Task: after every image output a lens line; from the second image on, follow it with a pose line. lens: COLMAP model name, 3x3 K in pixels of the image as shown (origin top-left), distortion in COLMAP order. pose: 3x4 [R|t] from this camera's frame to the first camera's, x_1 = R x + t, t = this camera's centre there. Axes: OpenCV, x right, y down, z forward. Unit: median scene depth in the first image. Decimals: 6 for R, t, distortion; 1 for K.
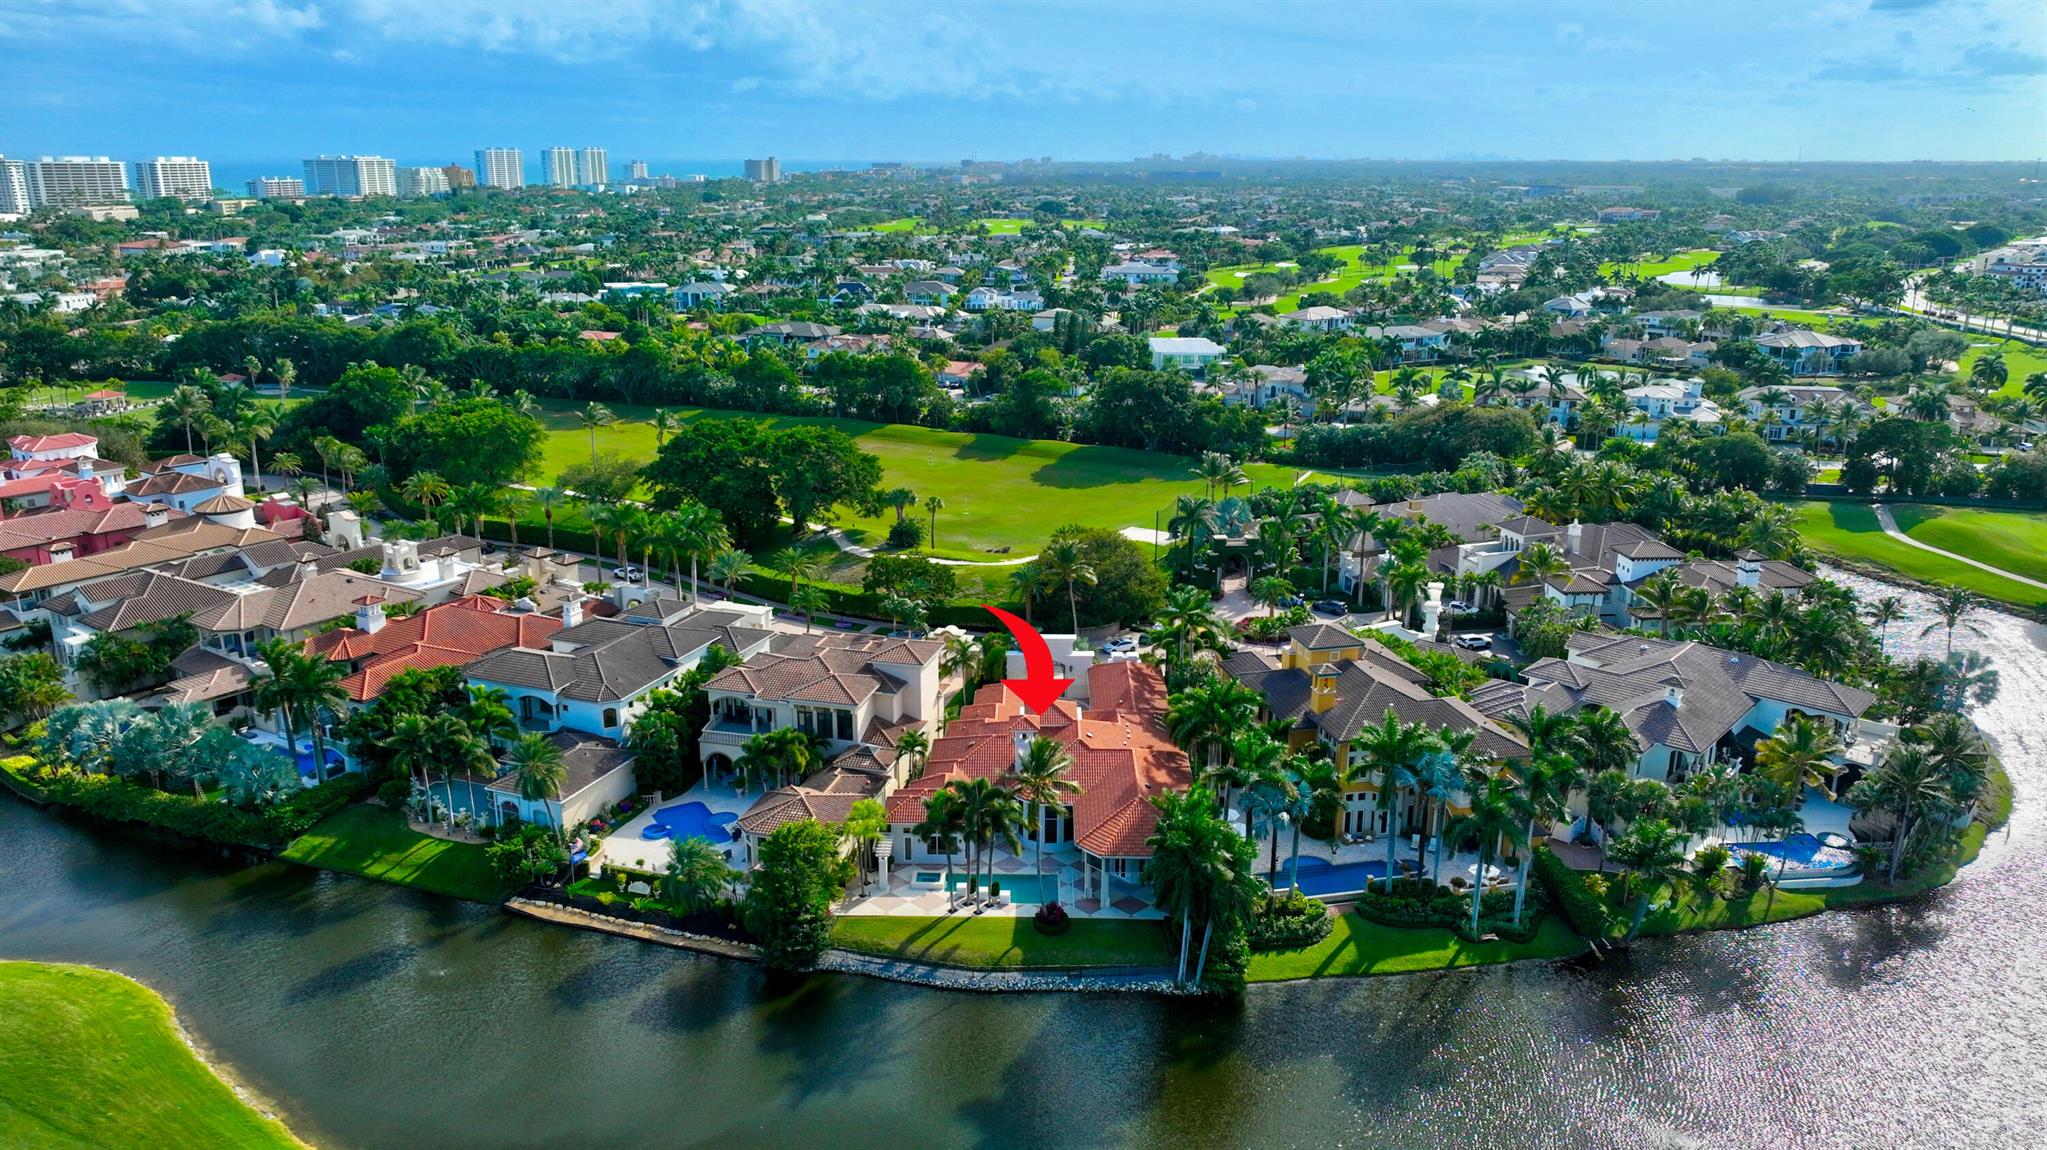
lens RADIAL K [[1434.6, 0, 1014.5], [0, 1434.6, 573.4], [0, 0, 1]] dist [0.004468, 0.010177]
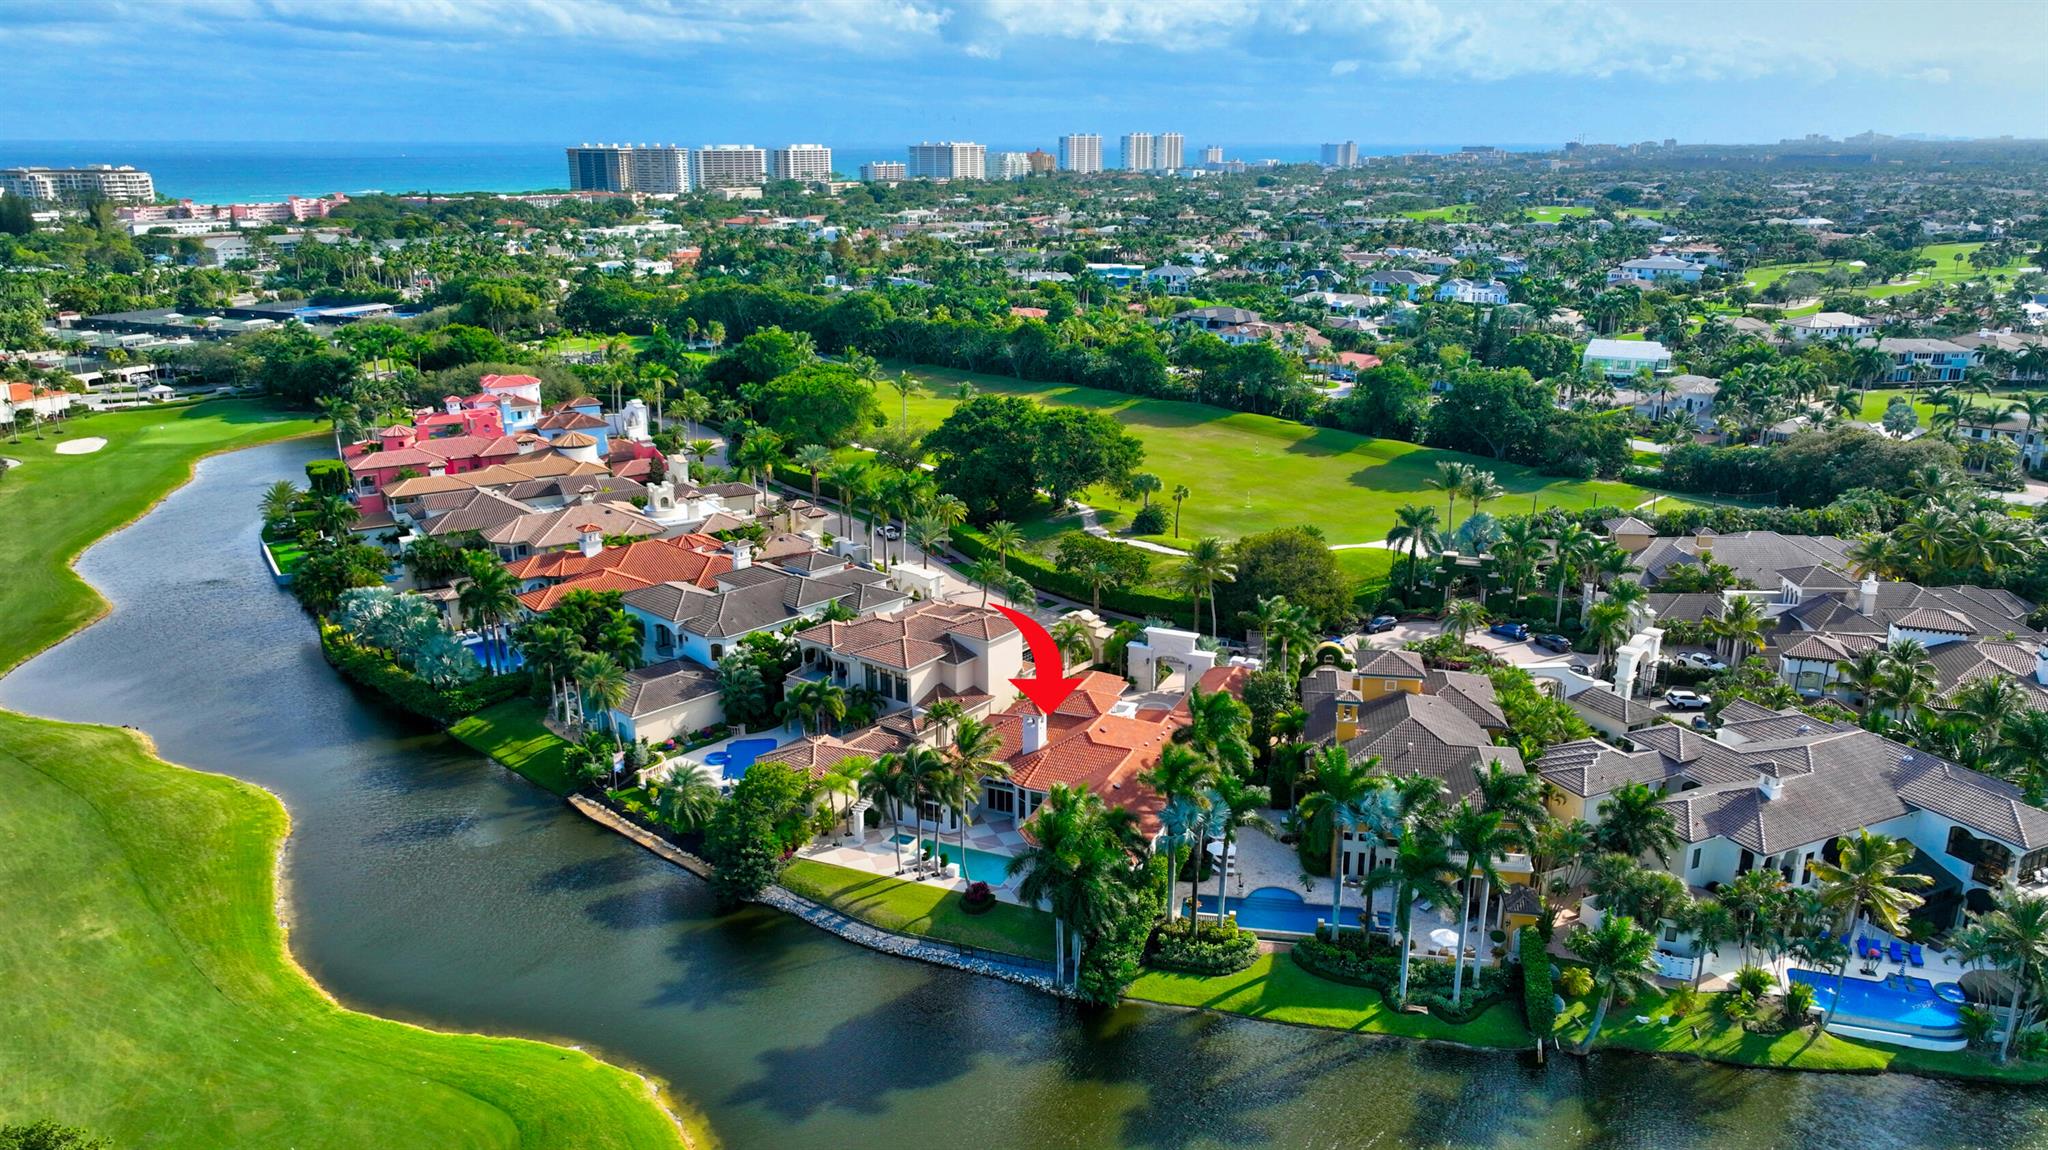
lens RADIAL K [[1435.3, 0, 1014.9], [0, 1435.3, 573.4], [0, 0, 1]] dist [0.004468, 0.010177]
pose [[0.924563, 0.106274, -0.365909, 0.204864], [-0.102665, 0.994282, 0.029370, -0.010020], [0.366938, 0.010411, 0.930187, 0.033610]]
